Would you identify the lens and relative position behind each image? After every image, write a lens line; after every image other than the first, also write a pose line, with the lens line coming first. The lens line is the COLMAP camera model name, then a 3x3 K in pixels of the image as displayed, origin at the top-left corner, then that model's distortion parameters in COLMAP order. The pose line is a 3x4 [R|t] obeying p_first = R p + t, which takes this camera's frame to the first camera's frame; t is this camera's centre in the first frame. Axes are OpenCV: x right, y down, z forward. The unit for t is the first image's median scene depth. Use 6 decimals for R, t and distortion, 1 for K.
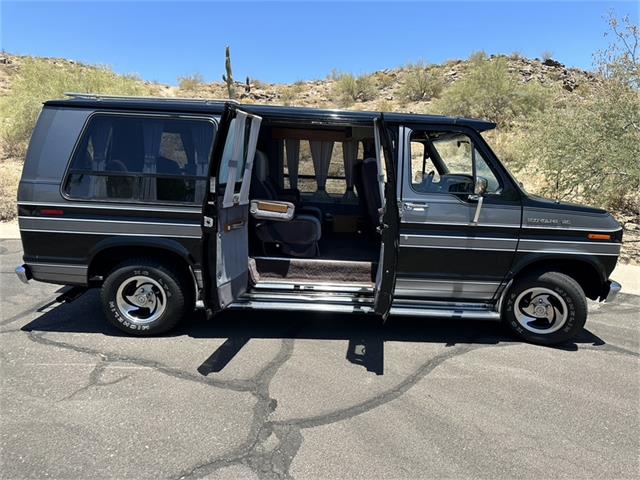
lens RADIAL K [[452.0, 0, 320.0], [0, 452.0, 240.0], [0, 0, 1]] dist [0.028616, -0.034553]
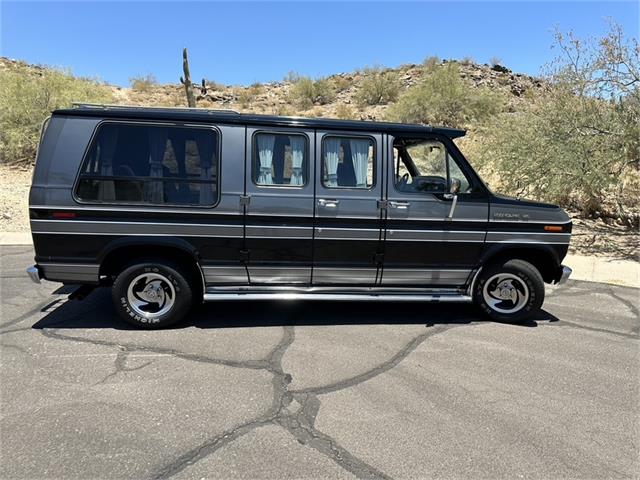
lens RADIAL K [[449.7, 0, 319.4], [0, 449.7, 247.0], [0, 0, 1]] dist [0.061768, -0.083858]
pose [[0.995717, -0.023210, 0.089491, -0.088422], [0.022326, 0.999692, 0.010877, 0.014472], [-0.089716, -0.008833, 0.995928, -0.107910]]
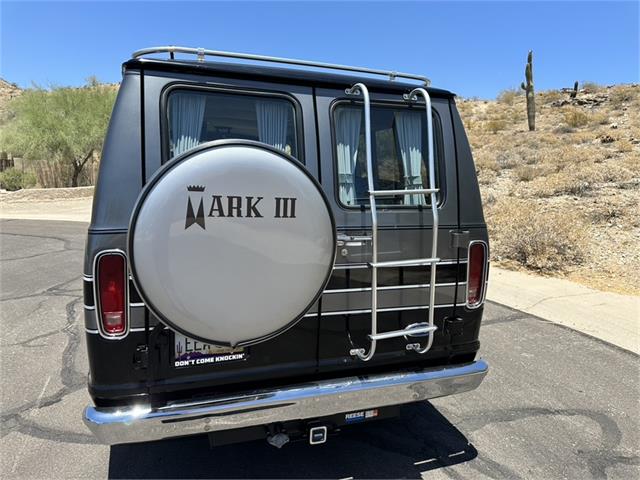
lens RADIAL K [[452.0, 0, 320.0], [0, 452.0, 240.0], [0, 0, 1]] dist [0.028616, -0.034553]
pose [[0.768502, 0.094405, -0.632844, 0.717462], [-0.115538, 0.993272, 0.007866, -0.058024], [0.629329, 0.067073, 0.774239, 0.418579]]
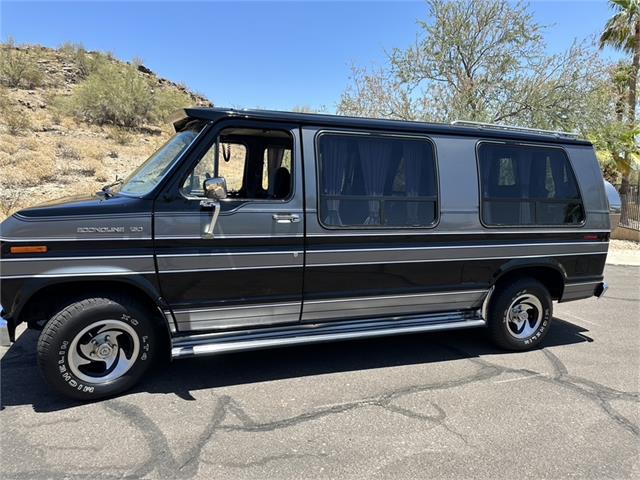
lens RADIAL K [[452.0, 0, 320.0], [0, 452.0, 240.0], [0, 0, 1]] dist [0.028616, -0.034553]
pose [[0.630621, -0.103015, 0.769224, -1.064563], [0.102258, 0.993539, 0.049223, -0.100052], [-0.769325, 0.047619, 0.637080, 0.453667]]
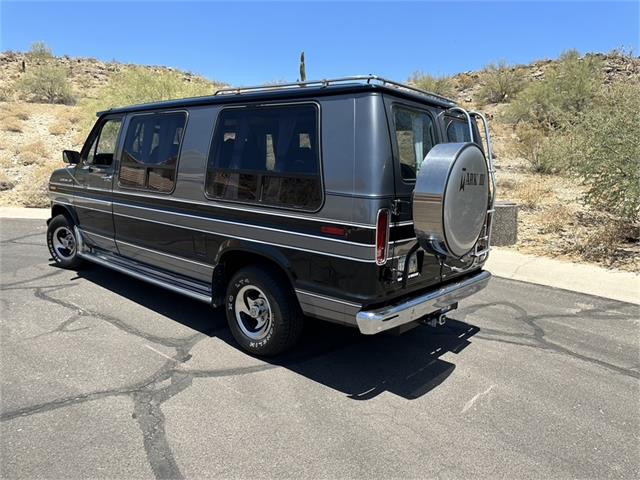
lens RADIAL K [[457.5, 0, 318.2], [0, 457.5, 226.4], [0, 0, 1]] dist [0.007311, 0.000393]
pose [[0.982720, 0.044392, -0.179695, 0.311510], [-0.050850, 0.998210, -0.031492, 0.034286], [0.177975, 0.040086, 0.983218, -0.076574]]
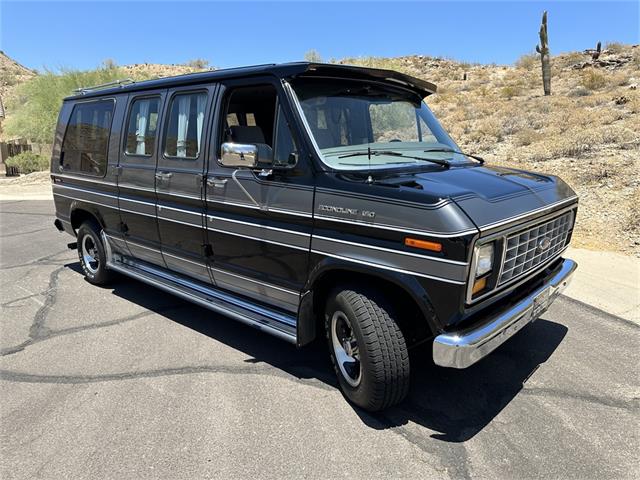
lens RADIAL K [[452.0, 0, 320.0], [0, 452.0, 240.0], [0, 0, 1]] dist [0.028616, -0.034553]
pose [[0.740994, 0.106773, -0.662968, 0.866892], [-0.086834, 0.994224, 0.063069, -0.036264], [0.665873, 0.010835, 0.745986, 0.489185]]
